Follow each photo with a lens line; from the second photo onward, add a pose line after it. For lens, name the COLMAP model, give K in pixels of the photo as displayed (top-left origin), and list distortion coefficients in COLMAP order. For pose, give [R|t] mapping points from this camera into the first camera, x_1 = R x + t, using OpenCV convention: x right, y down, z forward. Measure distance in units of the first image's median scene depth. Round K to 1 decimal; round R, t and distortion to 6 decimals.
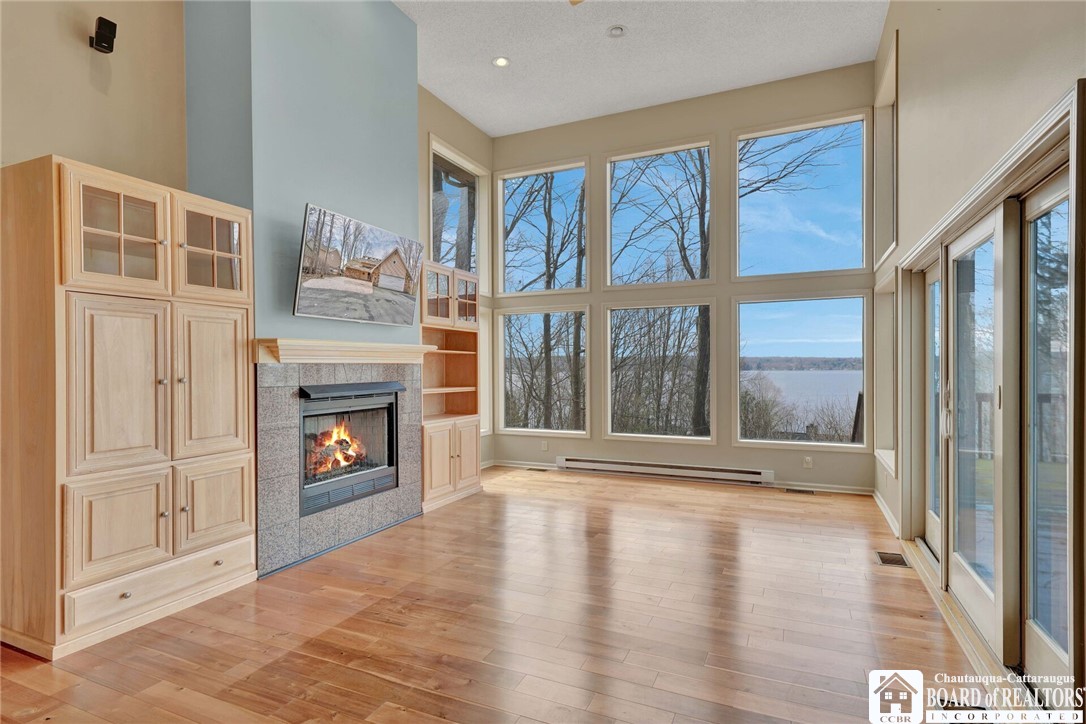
lens RADIAL K [[549.3, 0, 543.0], [0, 549.3, 362.0], [0, 0, 1]] dist [0.001696, 0.000225]
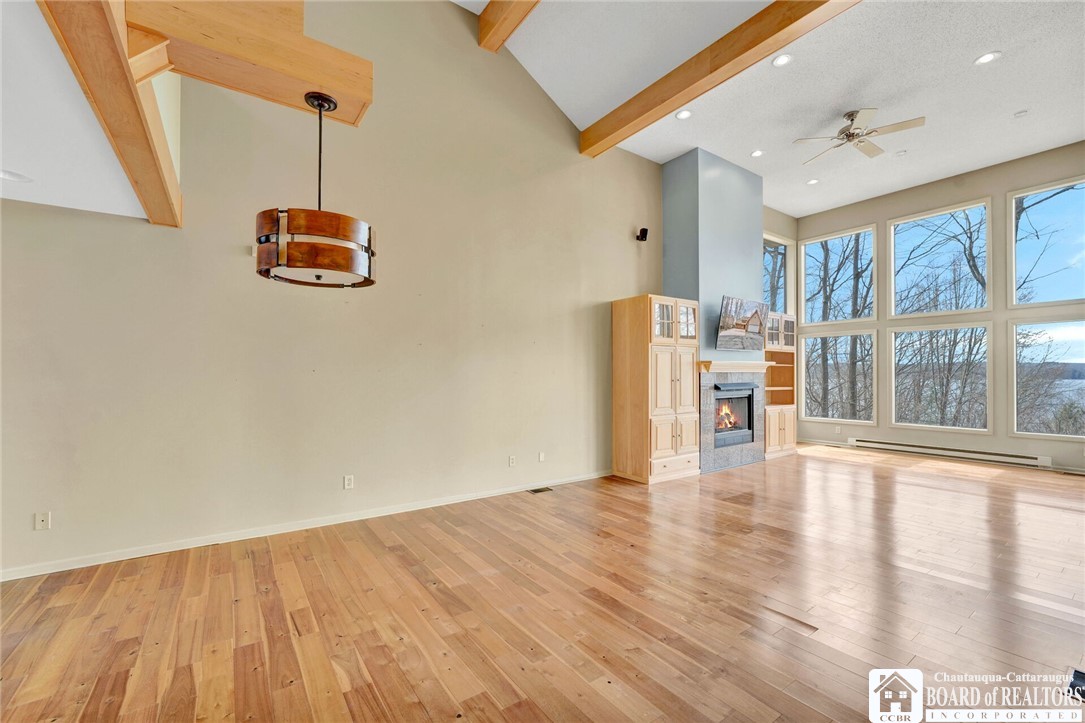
lens RADIAL K [[450.3, 0, 582.8], [0, 450.3, 365.3], [0, 0, 1]] dist [-0.002929, -0.000290]
pose [[0.892292, -0.002173, -0.451454, -0.110626], [-0.001683, 0.999965, -0.008140, -0.008891], [0.451456, 0.008023, 0.892257, -0.616304]]
